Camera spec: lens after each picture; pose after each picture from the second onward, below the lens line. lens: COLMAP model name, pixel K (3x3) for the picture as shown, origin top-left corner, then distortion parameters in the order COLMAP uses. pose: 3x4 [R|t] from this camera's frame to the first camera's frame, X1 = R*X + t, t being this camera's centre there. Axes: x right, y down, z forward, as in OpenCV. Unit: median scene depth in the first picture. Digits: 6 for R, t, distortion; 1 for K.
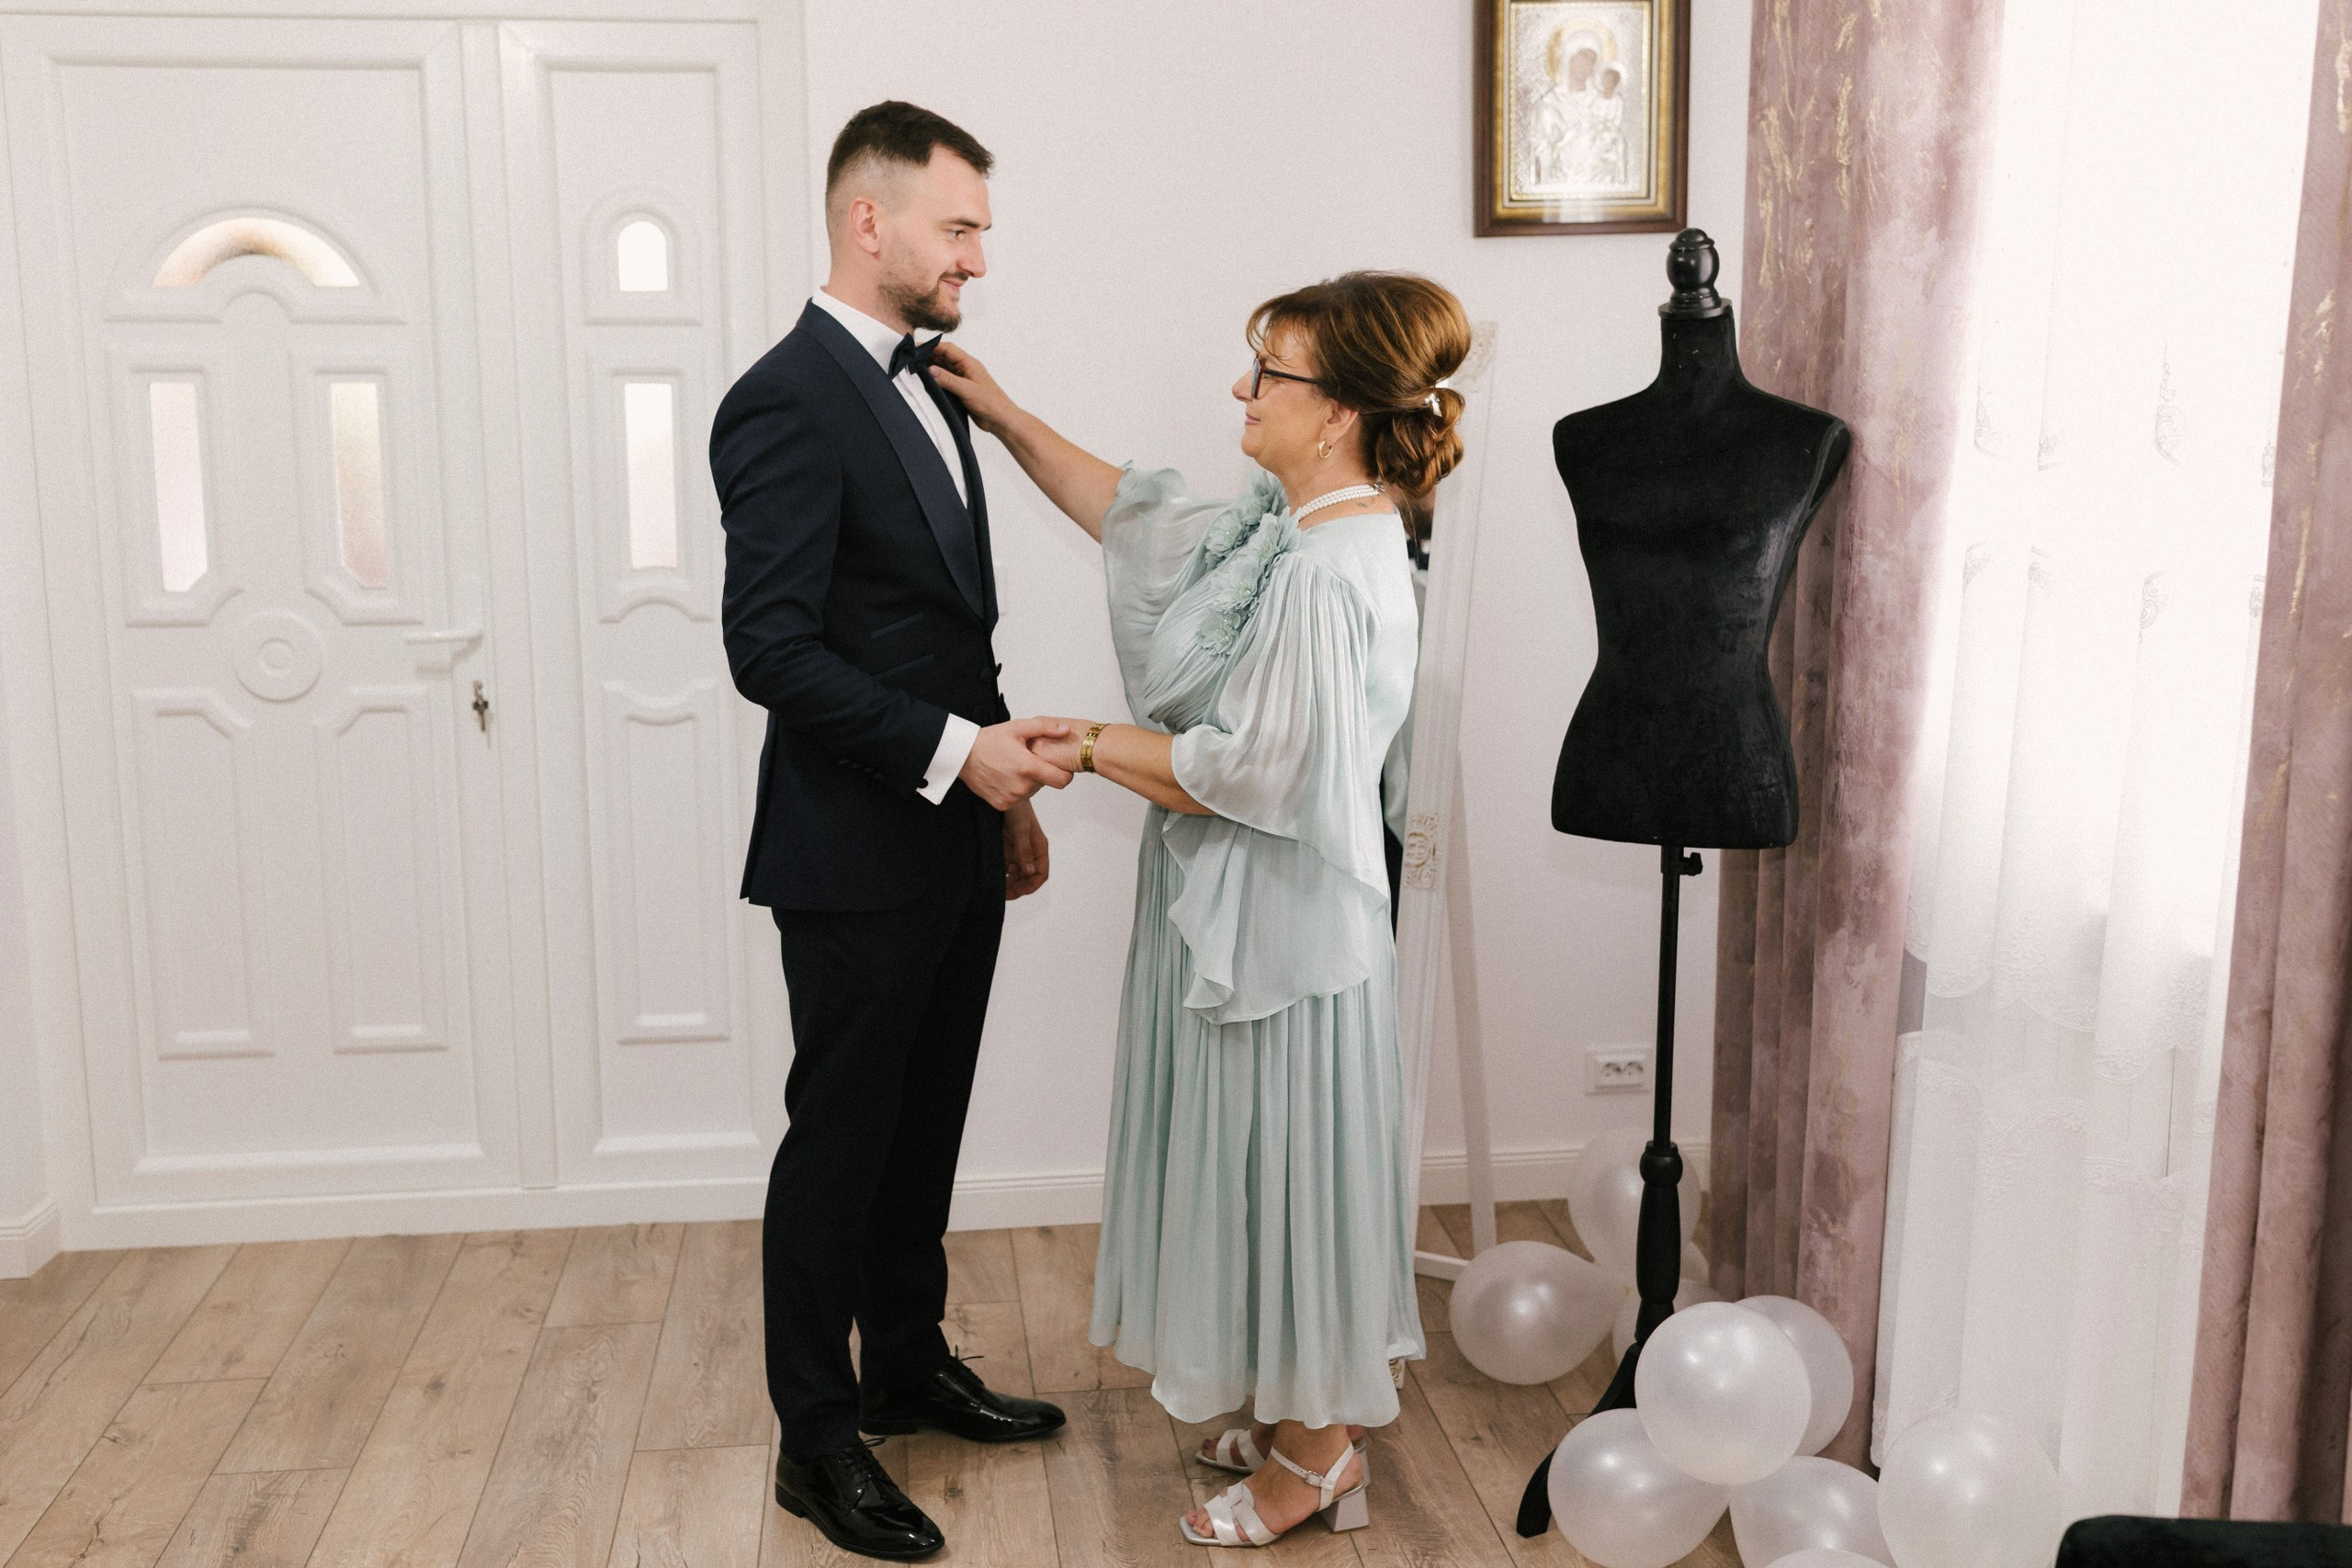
lens RADIAL K [[2174.7, 0, 1122.9], [0, 2174.7, 757.2], [0, 0, 1]] dist [0.034416, 0.000000]
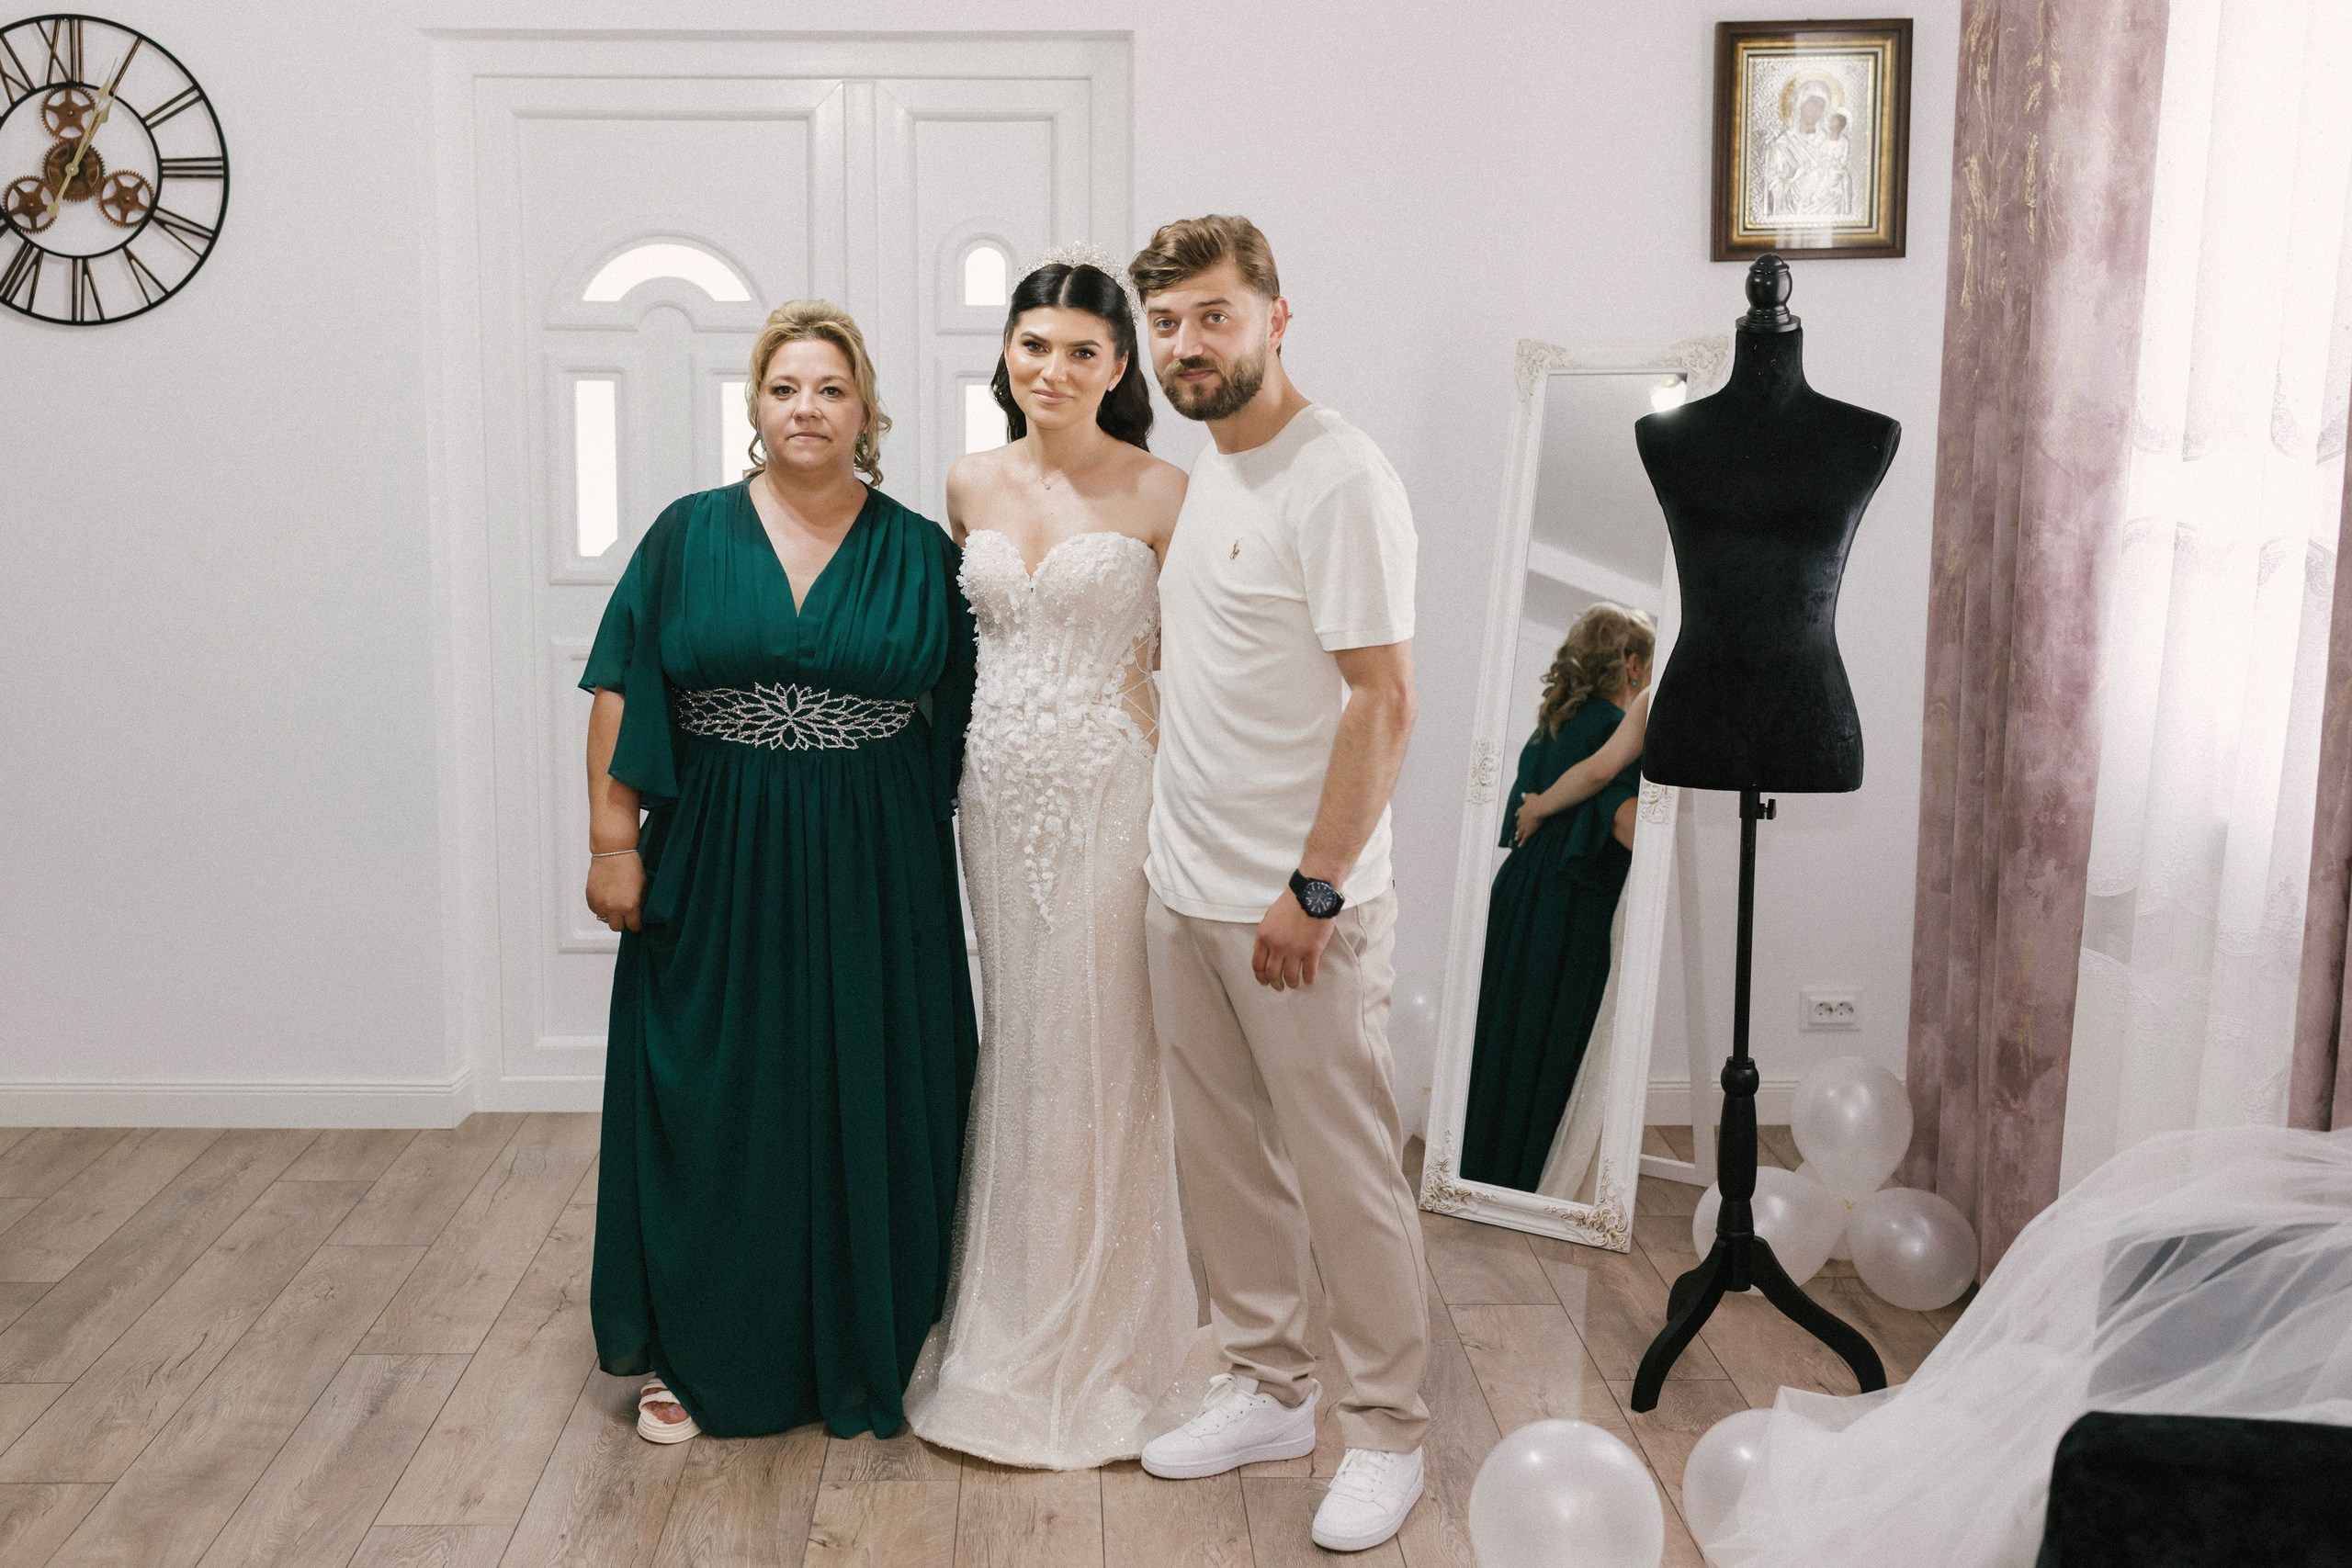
lens RADIAL K [[2340.5, 0, 1080.4], [0, 2340.5, 698.0], [0, 0, 1]] dist [0.014322, 0.000000]
pose [[0.994139, 0.020365, -0.106177, -0.042818], [-0.024234, 0.999084, -0.035270, 0.053007], [0.105361, 0.037637, 0.993722, -0.307446]]
